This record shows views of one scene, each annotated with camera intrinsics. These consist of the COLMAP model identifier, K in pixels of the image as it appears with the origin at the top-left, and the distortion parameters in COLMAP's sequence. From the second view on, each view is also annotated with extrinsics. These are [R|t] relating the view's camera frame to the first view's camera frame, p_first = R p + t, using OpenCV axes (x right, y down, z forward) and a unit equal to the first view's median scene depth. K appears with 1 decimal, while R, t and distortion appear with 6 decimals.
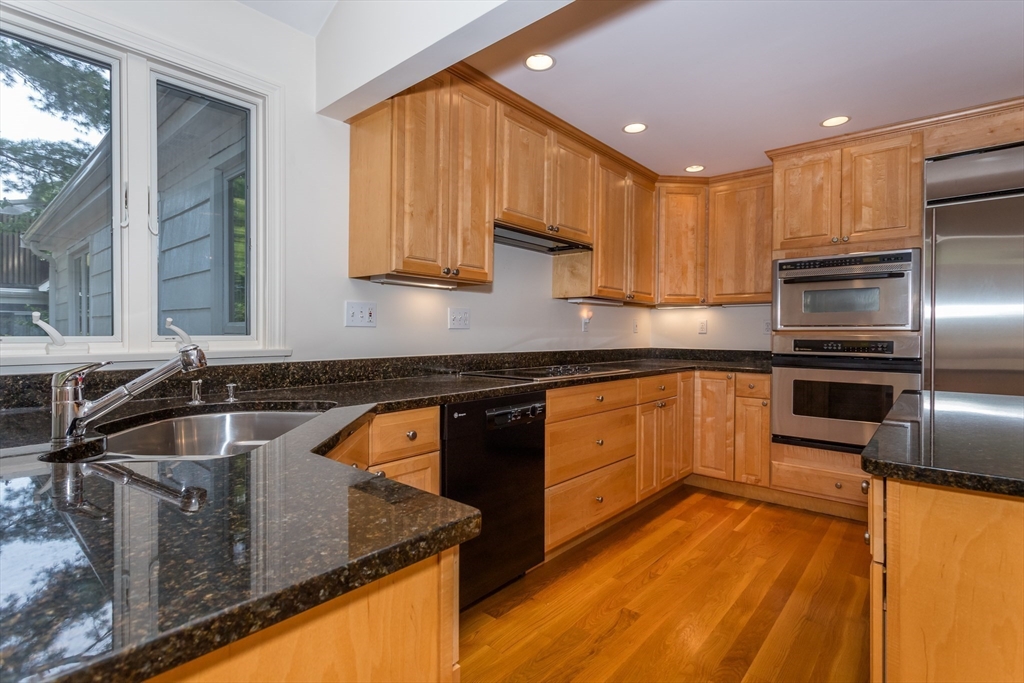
lens RADIAL K [[491.6, 0, 512.2], [0, 491.6, 338.3], [0, 0, 1]] dist [0.000668, 0.000089]
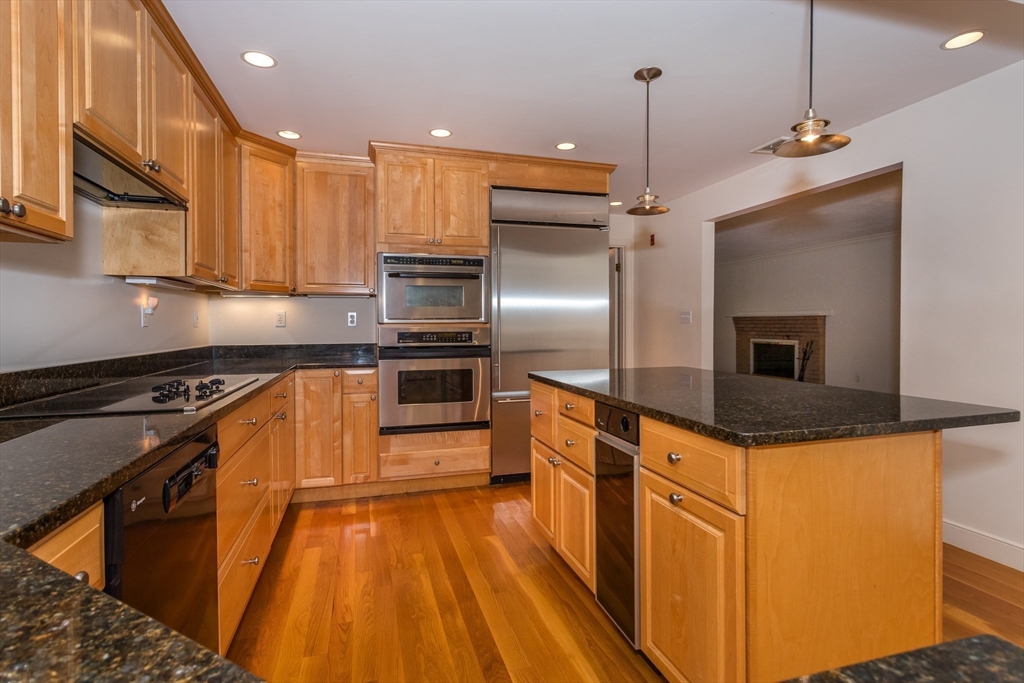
lens RADIAL K [[501.9, 0, 511.8], [0, 501.9, 331.9], [0, 0, 1]] dist [0.000964, 0.000124]
pose [[0.540777, -0.023335, 0.840842, -0.182523], [0.015768, 0.999721, 0.017603, -0.012473], [-0.841018, 0.003739, 0.540994, 0.228371]]
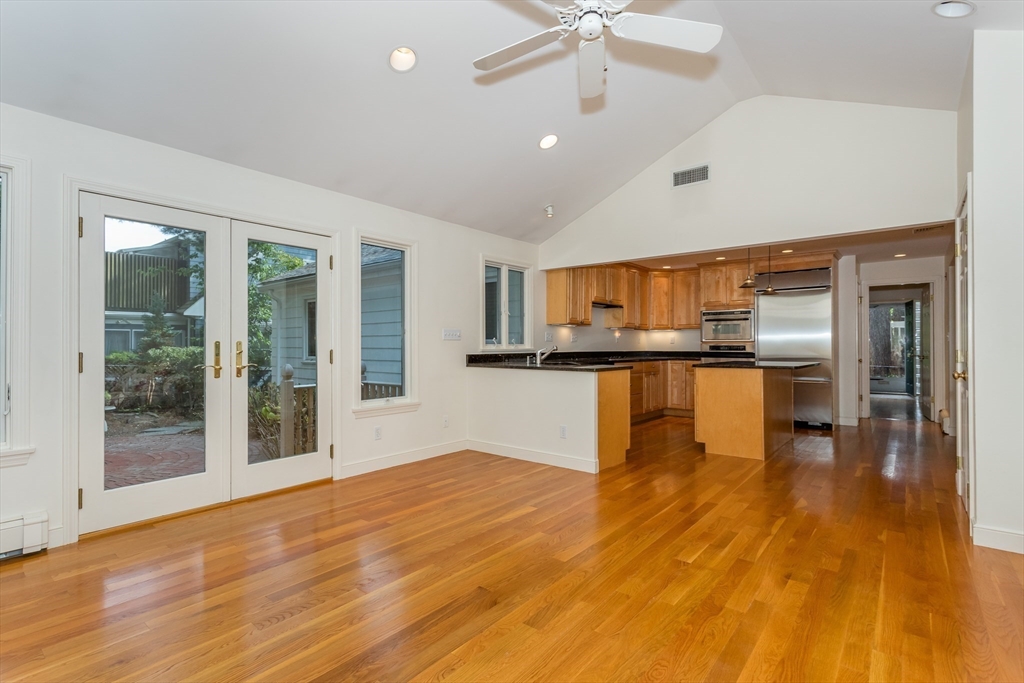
lens RADIAL K [[481.4, 0, 512.0], [0, 481.4, 341.5], [0, 0, 1]] dist [-0.000711, -0.000077]
pose [[0.999751, -0.005573, 0.021592, -0.405164], [0.005969, 0.999815, -0.018312, 0.019830], [-0.021486, 0.018436, 0.999599, -1.243961]]
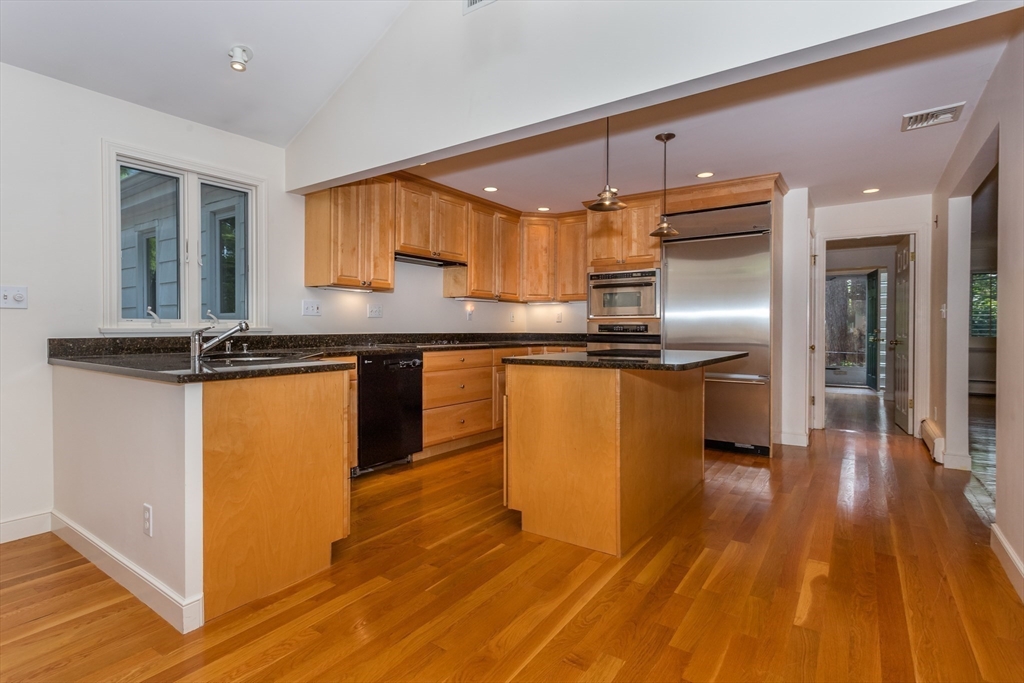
lens RADIAL K [[501.9, 0, 511.8], [0, 501.9, 331.9], [0, 0, 1]] dist [0.000964, 0.000124]
pose [[0.994510, -0.003857, 0.104575, 0.133698], [0.003960, 0.999992, -0.000776, 0.025622], [-0.104571, 0.001186, 0.994517, -0.541064]]
